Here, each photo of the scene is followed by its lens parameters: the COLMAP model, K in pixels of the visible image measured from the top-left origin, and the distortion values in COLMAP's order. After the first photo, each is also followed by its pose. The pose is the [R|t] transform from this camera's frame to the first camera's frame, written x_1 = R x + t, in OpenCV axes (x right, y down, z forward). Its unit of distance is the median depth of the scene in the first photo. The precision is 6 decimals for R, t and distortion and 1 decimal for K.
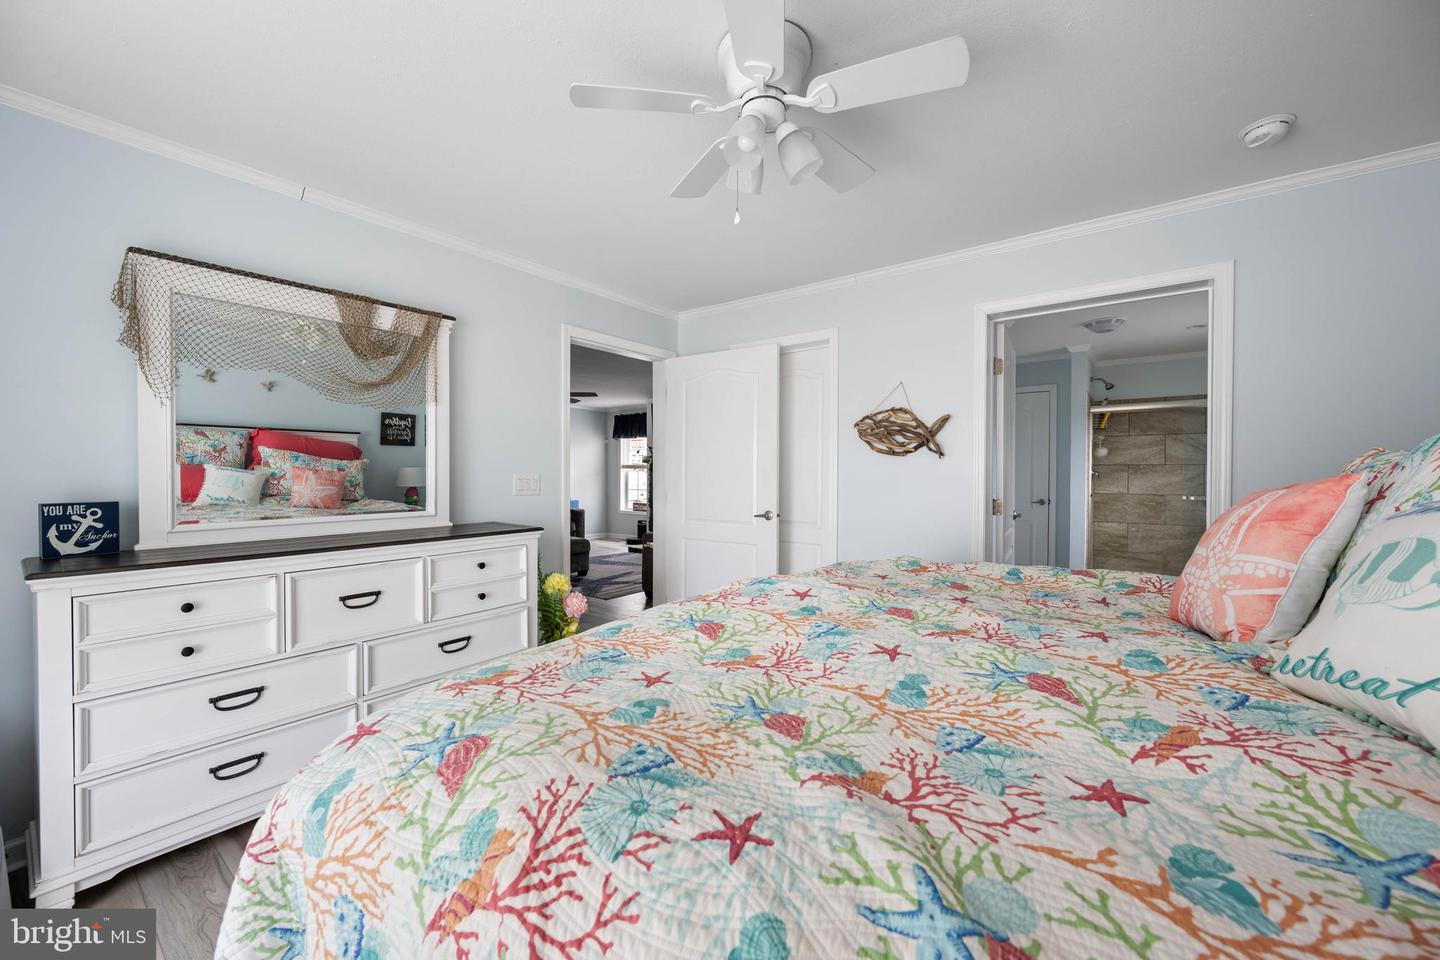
lens RADIAL K [[559.1, 0, 716.0], [0, 559.1, 480.9], [0, 0, 1]] dist [0.000481, -0.000152]
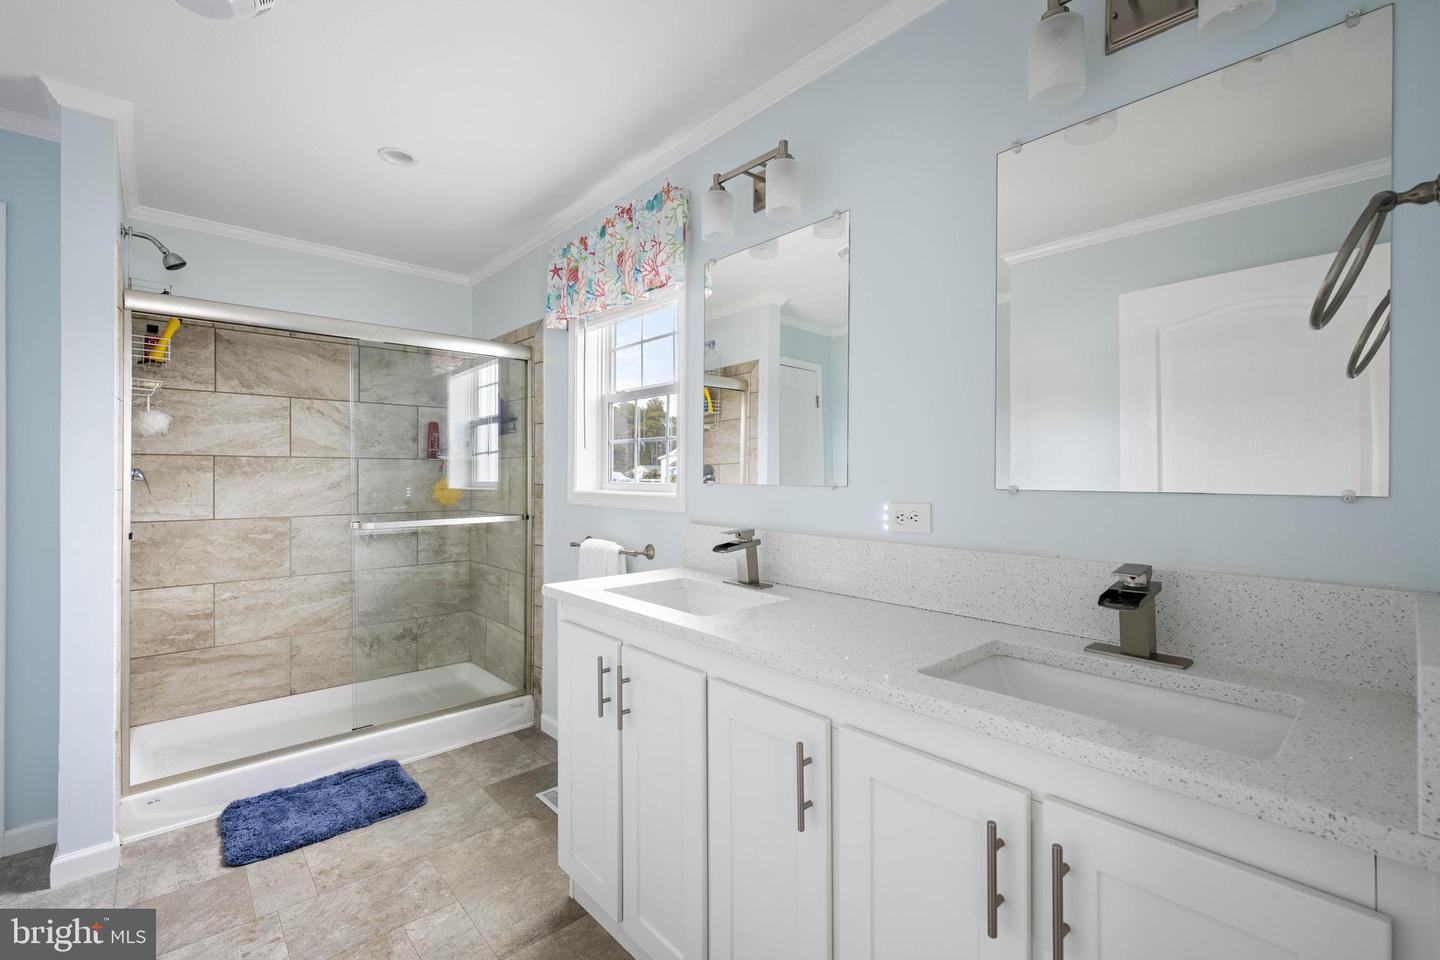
lens RADIAL K [[635.0, 0, 723.6], [0, 635.0, 475.0], [0, 0, 1]] dist [0.010818, -0.000336]
pose [[0.186640, 0.002867, 0.982424, 0.306494], [0.010561, 0.999932, -0.004925, -0.005918], [-0.982372, 0.011295, 0.186597, 0.501825]]
